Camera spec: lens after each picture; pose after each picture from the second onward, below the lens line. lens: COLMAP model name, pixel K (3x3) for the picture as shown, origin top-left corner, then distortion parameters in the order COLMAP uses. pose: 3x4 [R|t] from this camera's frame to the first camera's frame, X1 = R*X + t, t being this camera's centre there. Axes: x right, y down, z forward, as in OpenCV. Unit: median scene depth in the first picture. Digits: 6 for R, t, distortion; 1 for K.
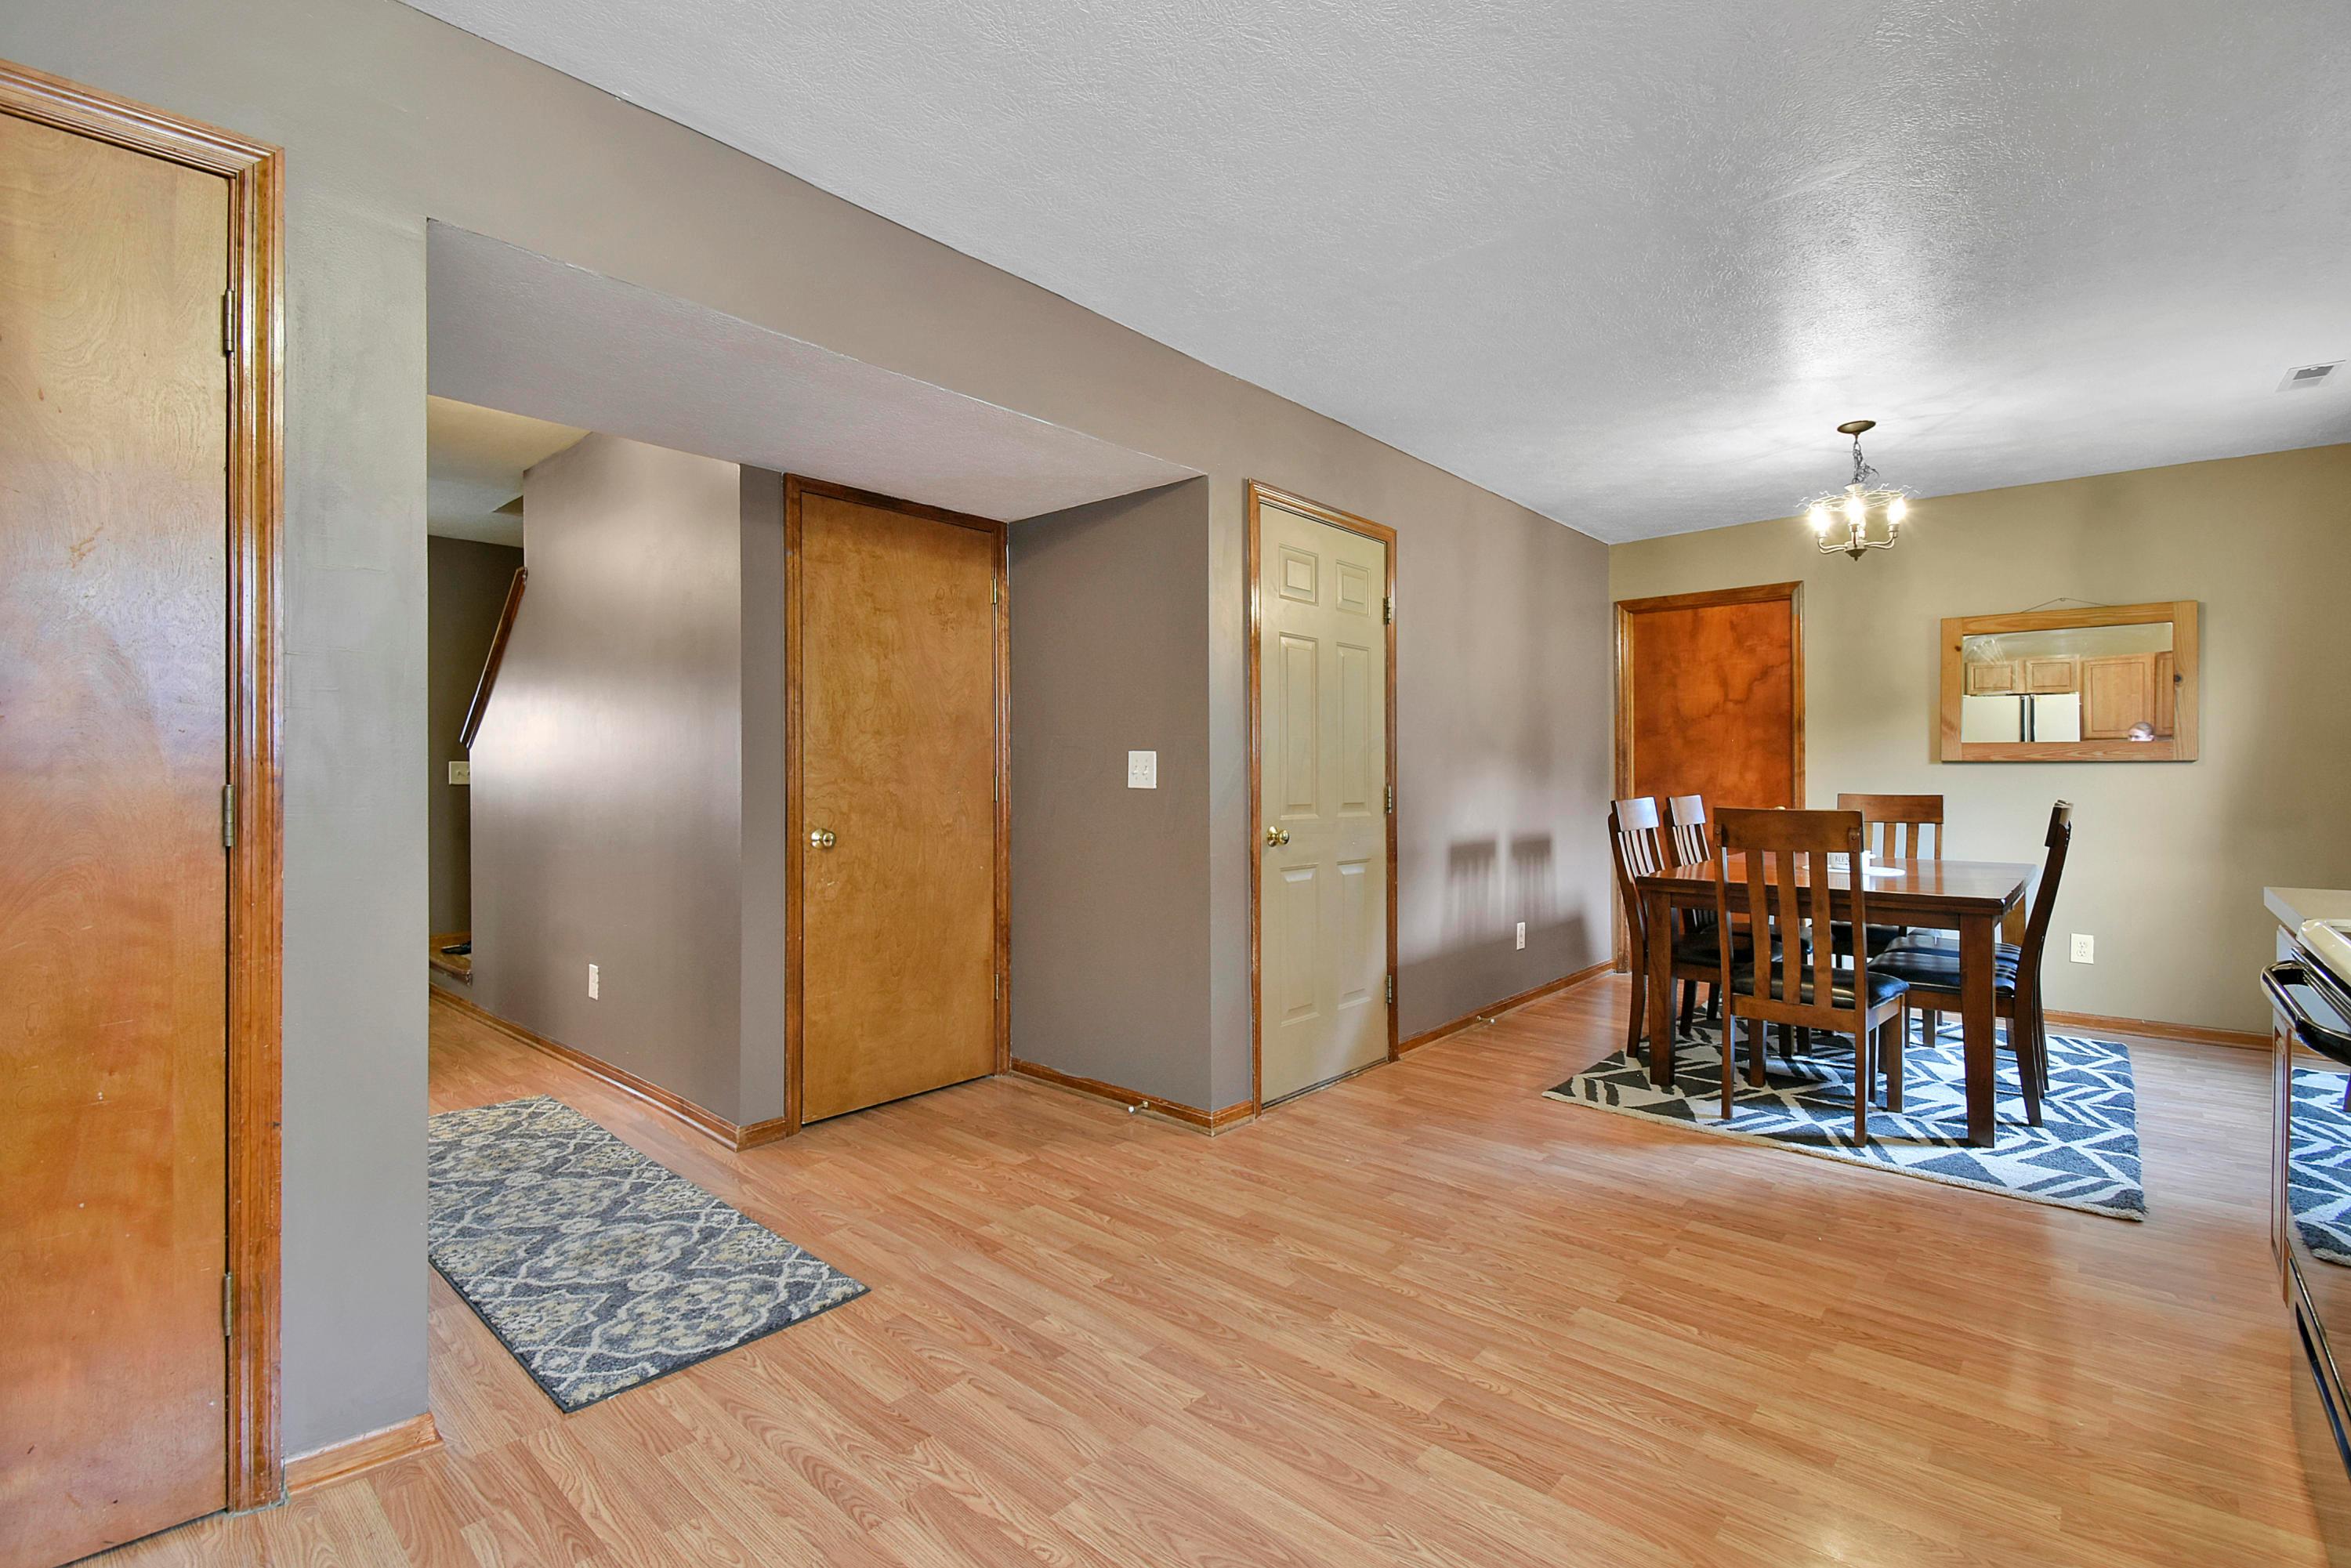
lens RADIAL K [[1055.6, 0, 1189.0], [0, 1055.6, 769.3], [0, 0, 1]] dist [0.019377, -0.031585]
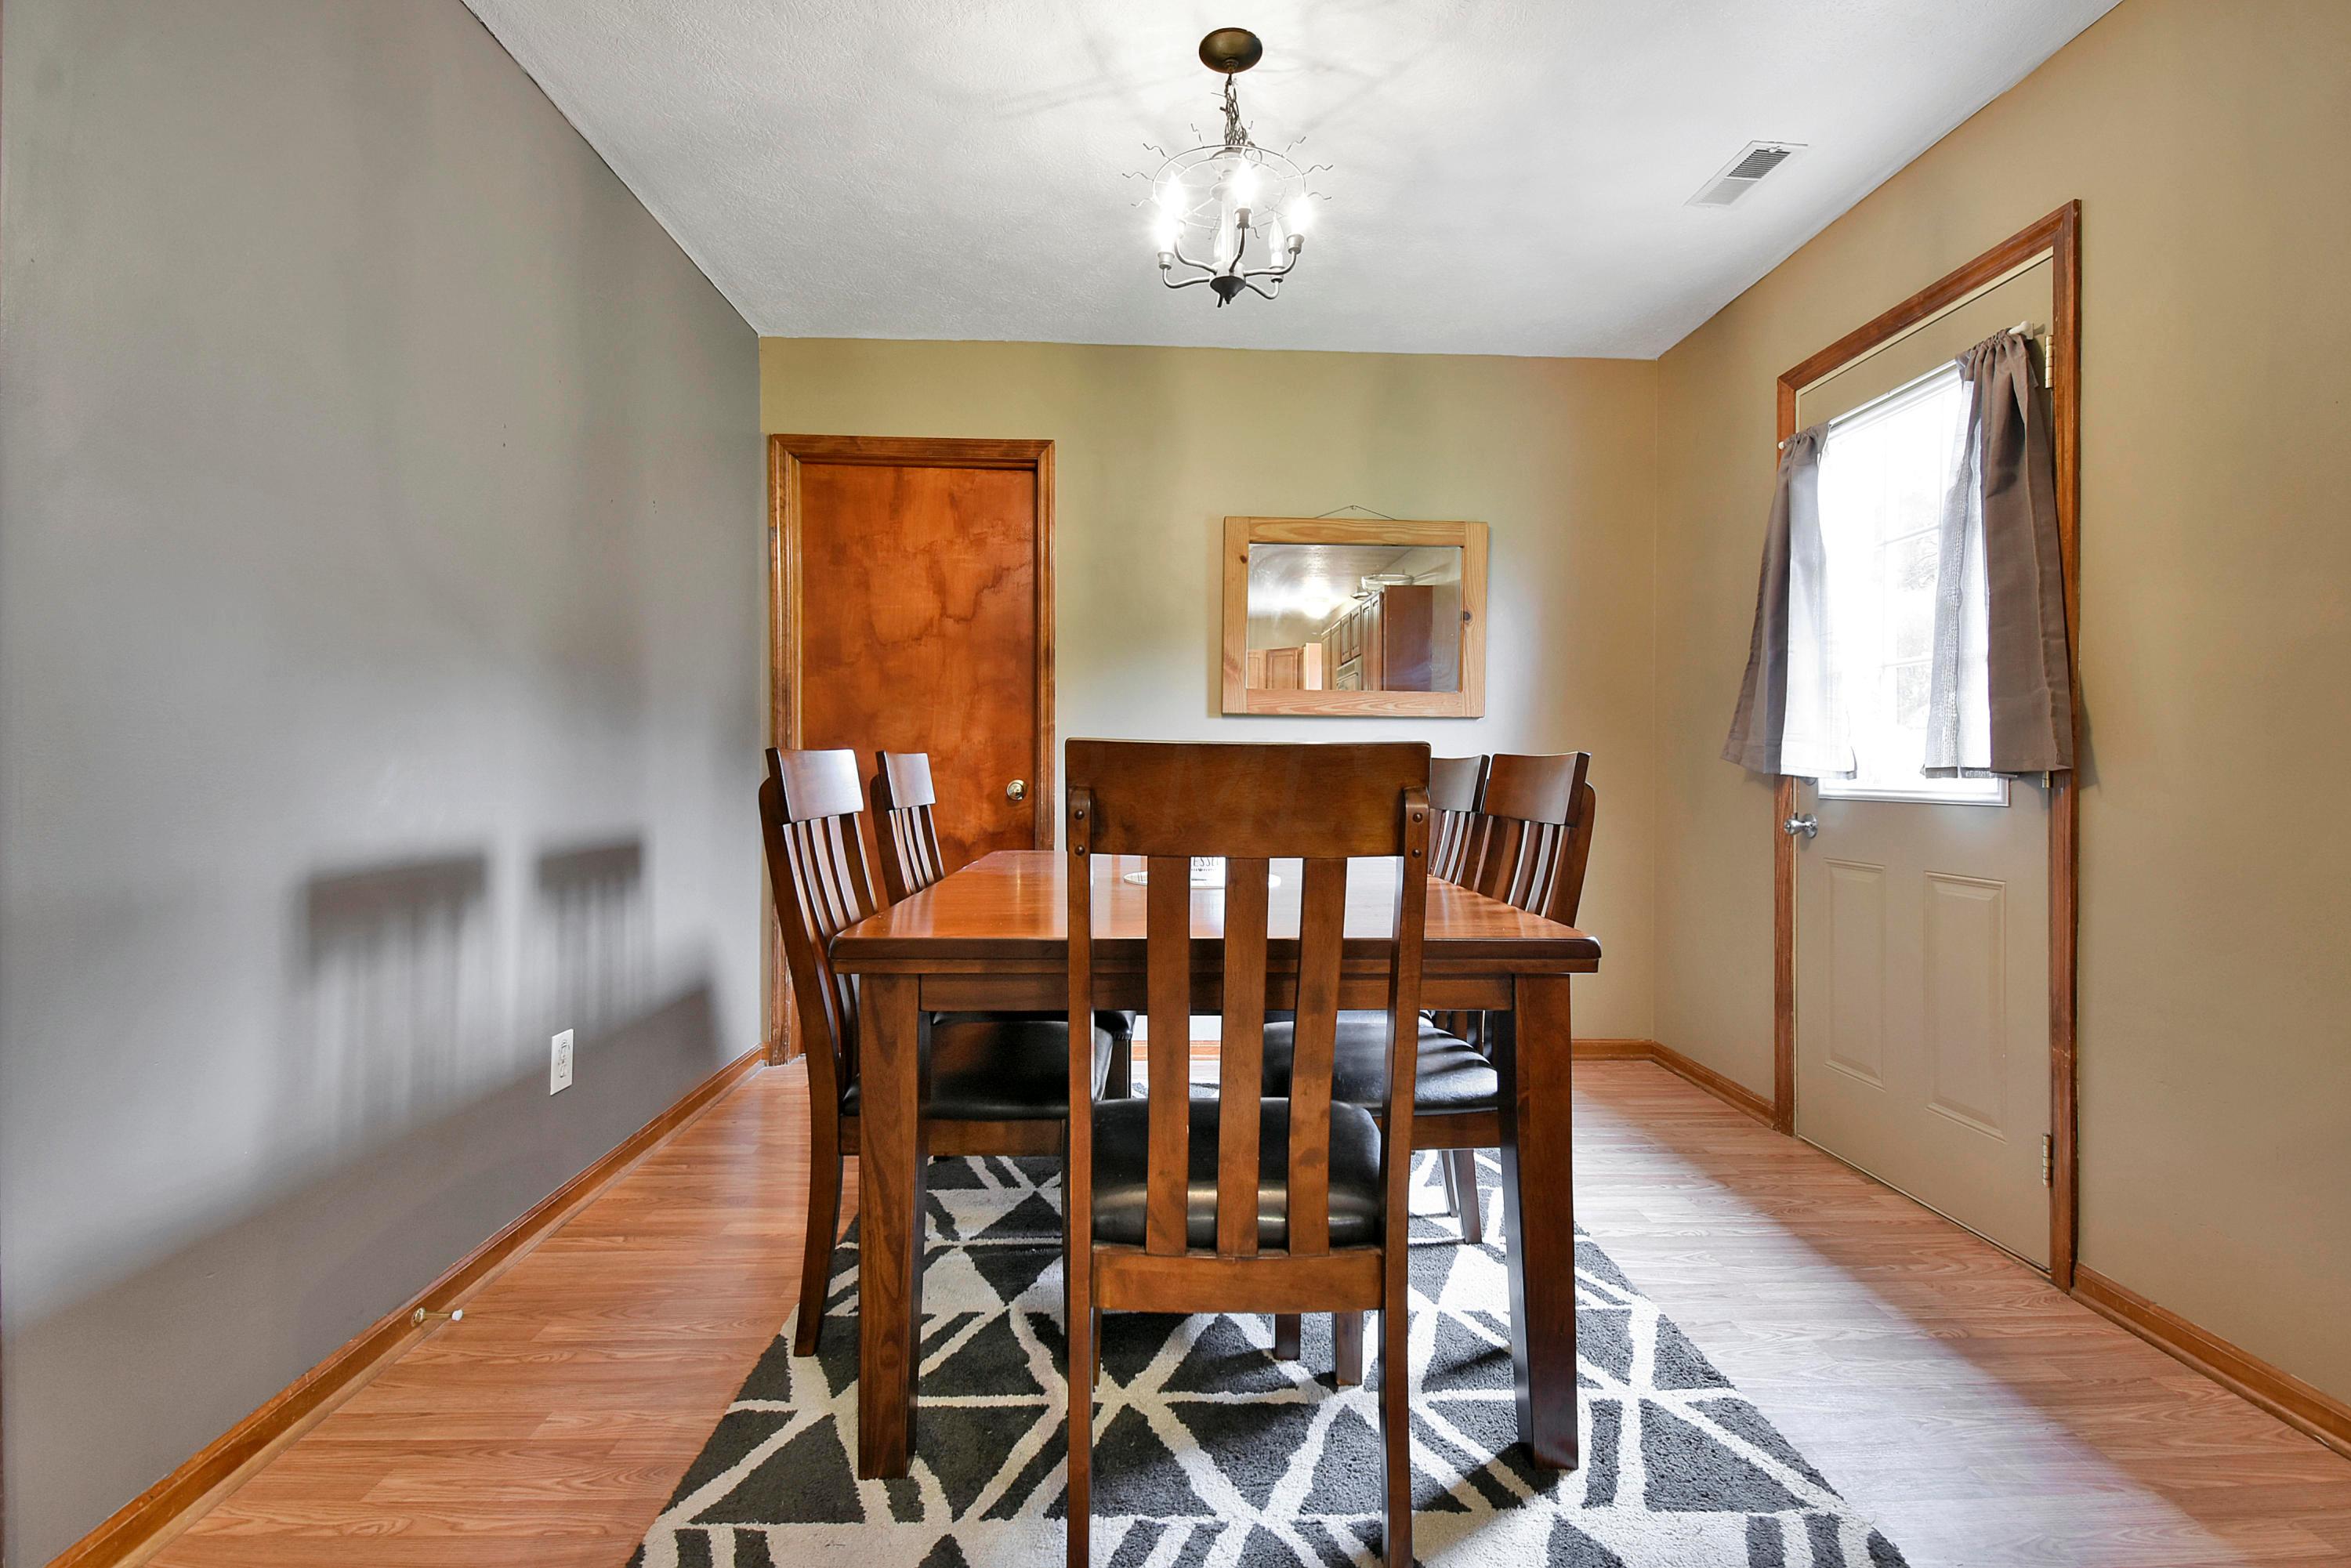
lens RADIAL K [[1055.6, 0, 1189.0], [0, 1055.6, 769.3], [0, 0, 1]] dist [0.019377, -0.031585]
pose [[0.721113, 0.006830, 0.692784, 0.192192], [-0.007820, 0.999968, -0.001719, 0.030713], [-0.692773, -0.004178, 0.721143, 0.486268]]
